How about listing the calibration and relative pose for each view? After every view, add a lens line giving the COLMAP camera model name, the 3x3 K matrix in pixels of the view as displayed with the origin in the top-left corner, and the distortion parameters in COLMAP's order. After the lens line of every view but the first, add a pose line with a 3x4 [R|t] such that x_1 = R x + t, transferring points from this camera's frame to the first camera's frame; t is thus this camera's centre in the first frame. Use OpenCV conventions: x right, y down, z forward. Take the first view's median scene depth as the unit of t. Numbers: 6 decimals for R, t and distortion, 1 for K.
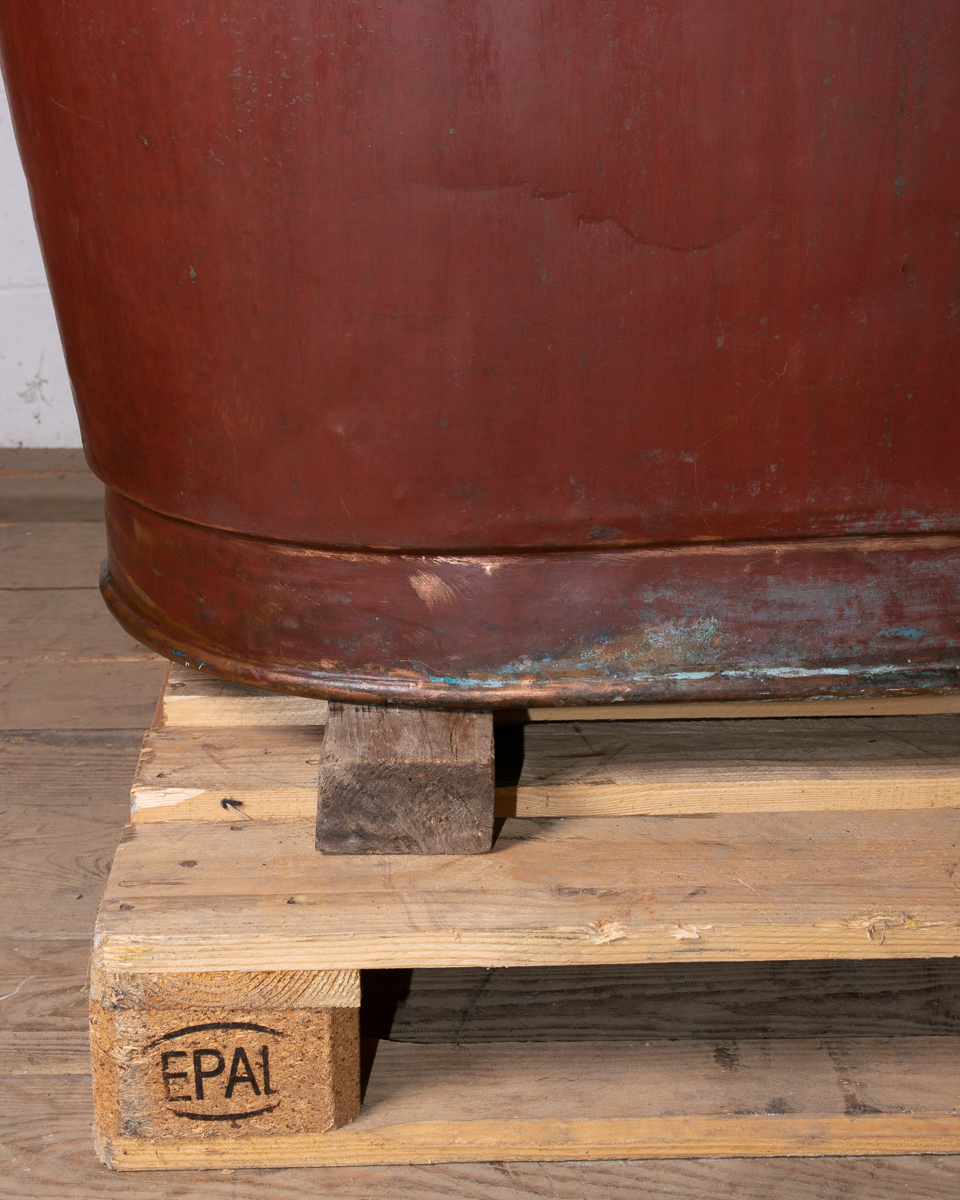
lens RADIAL K [[2062.7, 0, 494.6], [0, 2062.7, 597.4], [0, 0, 1]] dist [0.004317, 0.123479]
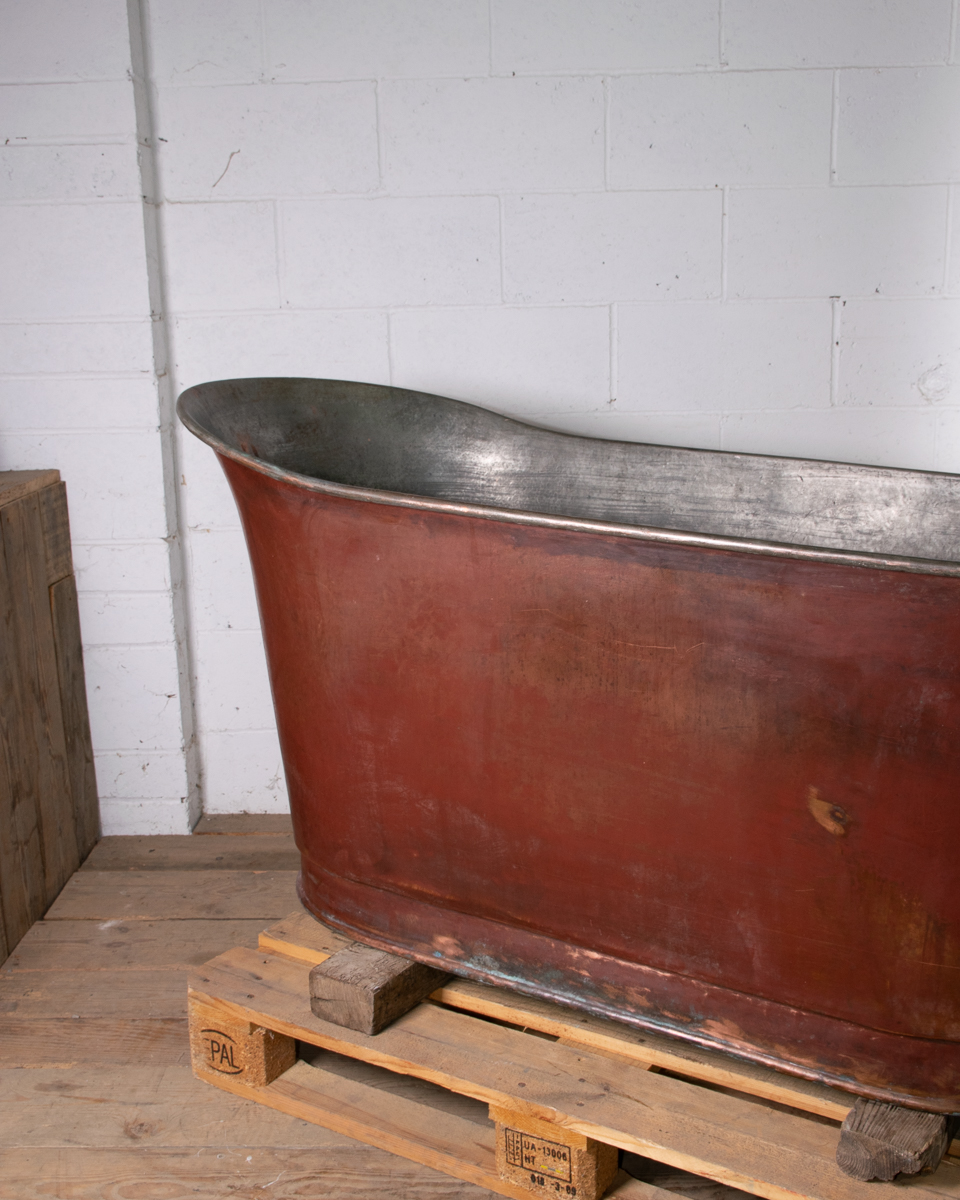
lens RADIAL K [[1396.5, 0, 483.5], [0, 1396.5, 600.6], [0, 0, 1]] dist [-0.080573, 0.178160]
pose [[0.998673, -0.002174, -0.051455, 0.056318], [-0.003844, 0.993175, -0.116568, -0.253337], [0.051358, 0.116611, 0.991849, -0.497460]]
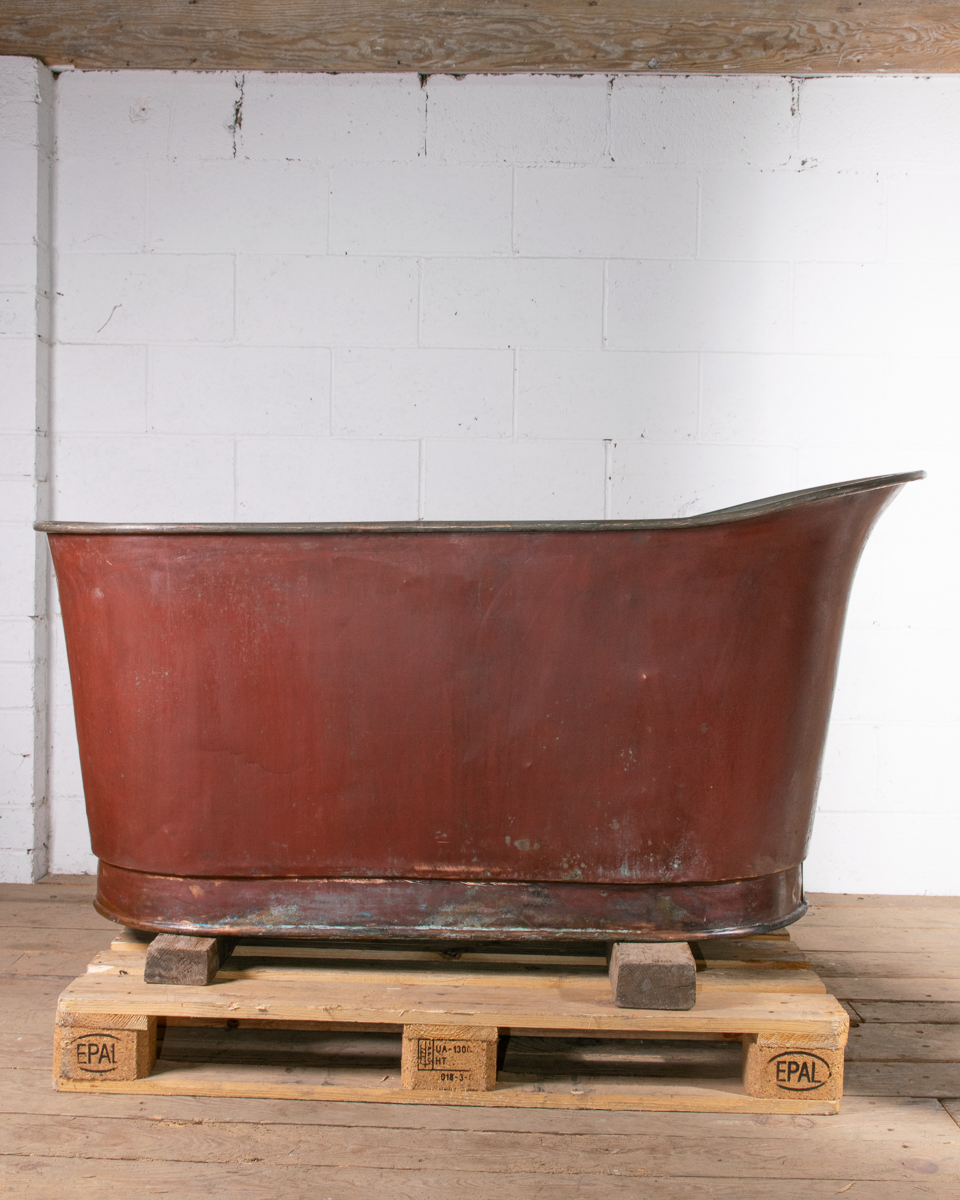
lens RADIAL K [[1532.4, 0, 483.7], [0, 1532.4, 583.6], [0, 0, 1]] dist [-0.073753, 0.173080]
pose [[0.998571, 0.027541, -0.045790, 0.443653], [-0.040383, 0.950145, -0.309181, 0.225071], [0.034992, 0.310589, 0.949900, -1.090879]]
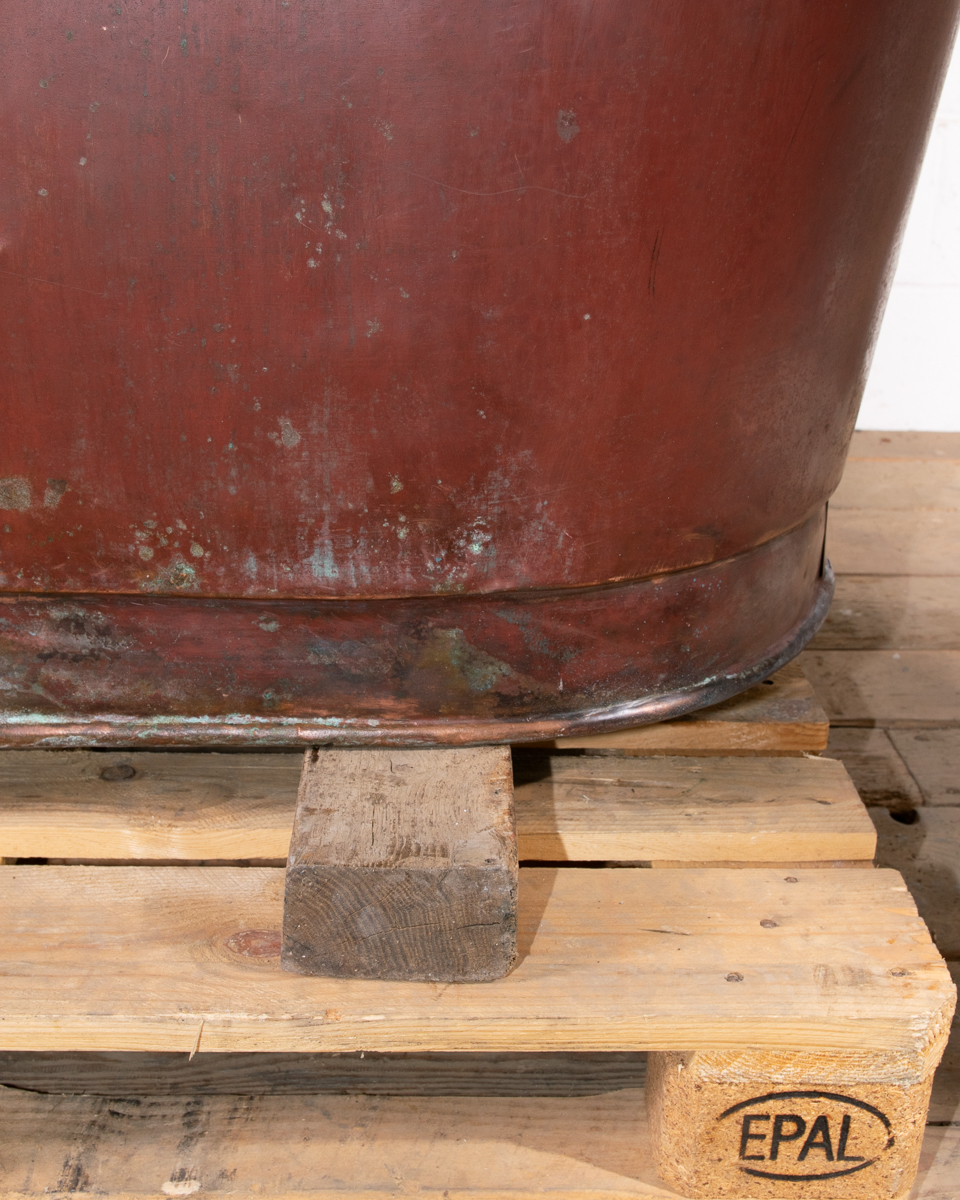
lens RADIAL K [[1627.9, 0, 478.1], [0, 1627.9, 603.1], [0, 0, 1]] dist [-0.033276, 0.122188]
pose [[0.999502, 0.030434, 0.008364, 0.614036], [-0.030910, 0.997441, 0.064472, -0.083751], [-0.006380, -0.064698, 0.997884, 0.251223]]
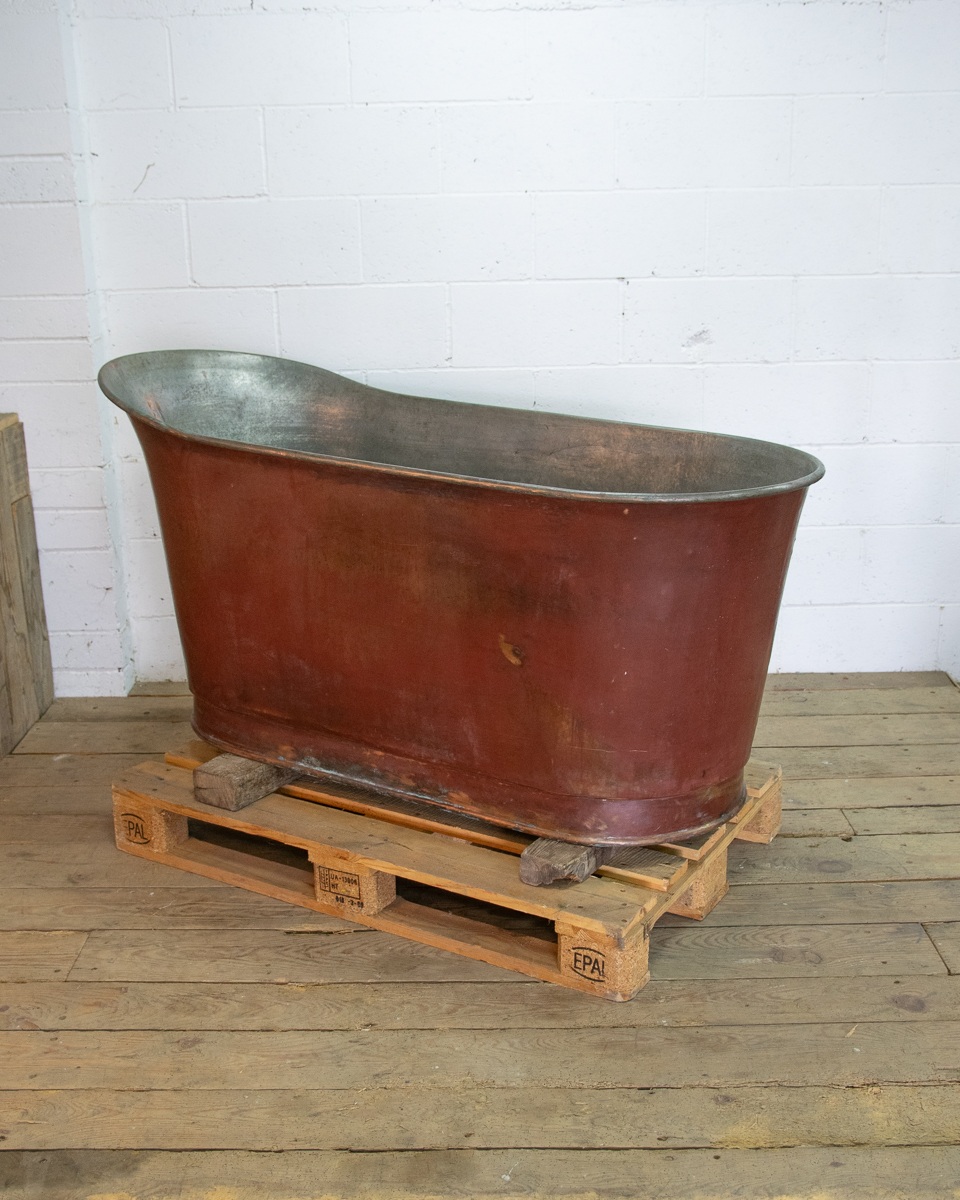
lens RADIAL K [[1395.6, 0, 484.1], [0, 1395.6, 595.9], [0, 0, 1]] dist [-0.079042, 0.173090]
pose [[0.999433, -0.000603, -0.033654, 0.345625], [-0.001368, 0.998286, -0.058508, -0.168106], [0.033632, 0.058521, 0.997719, -1.213171]]
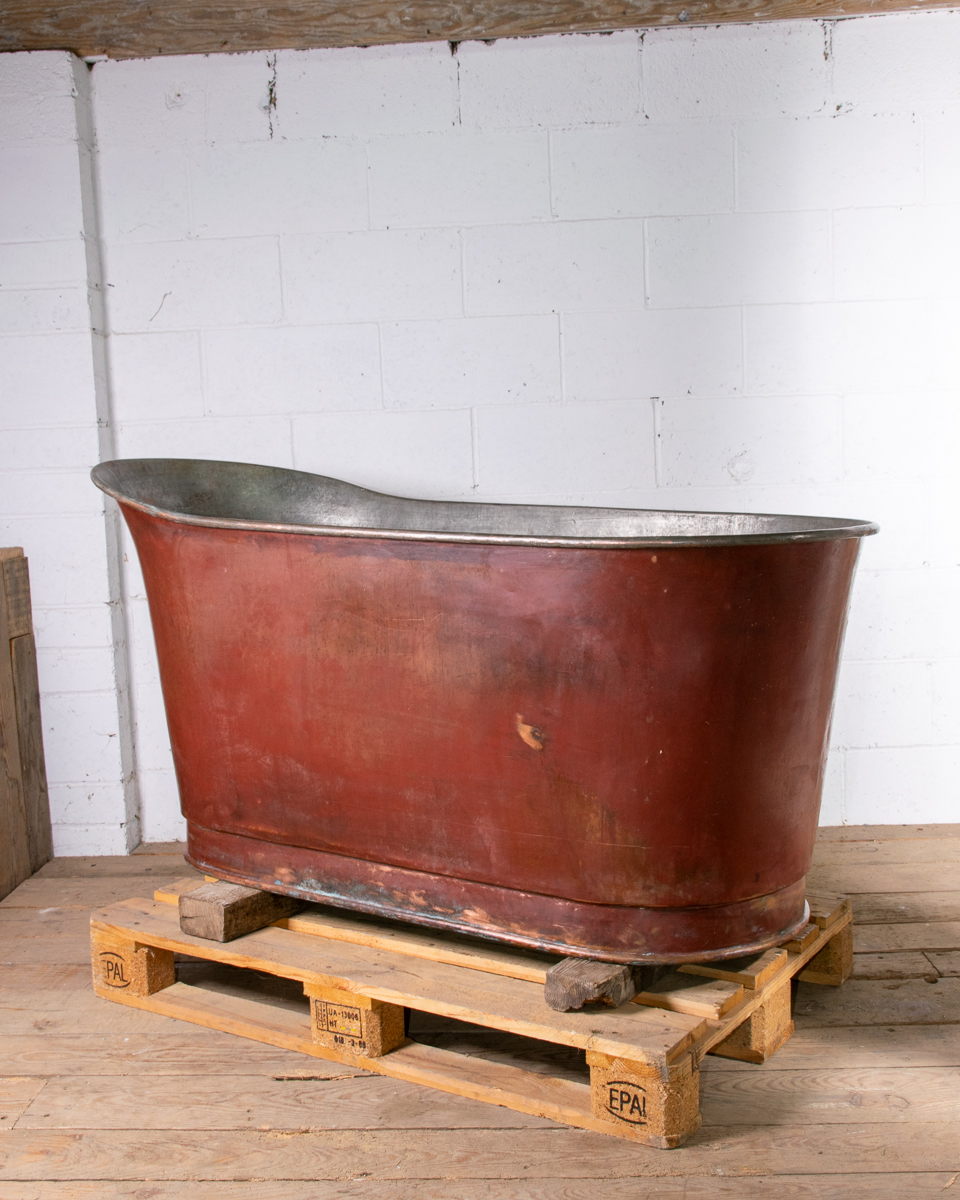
lens RADIAL K [[1410.5, 0, 482.9], [0, 1410.5, 600.2], [0, 0, 1]] dist [-0.081025, 0.171513]
pose [[0.996967, -0.022558, -0.074485, 0.395446], [0.004764, 0.972966, -0.230900, 0.046854], [0.077680, 0.229845, 0.970122, -0.967156]]
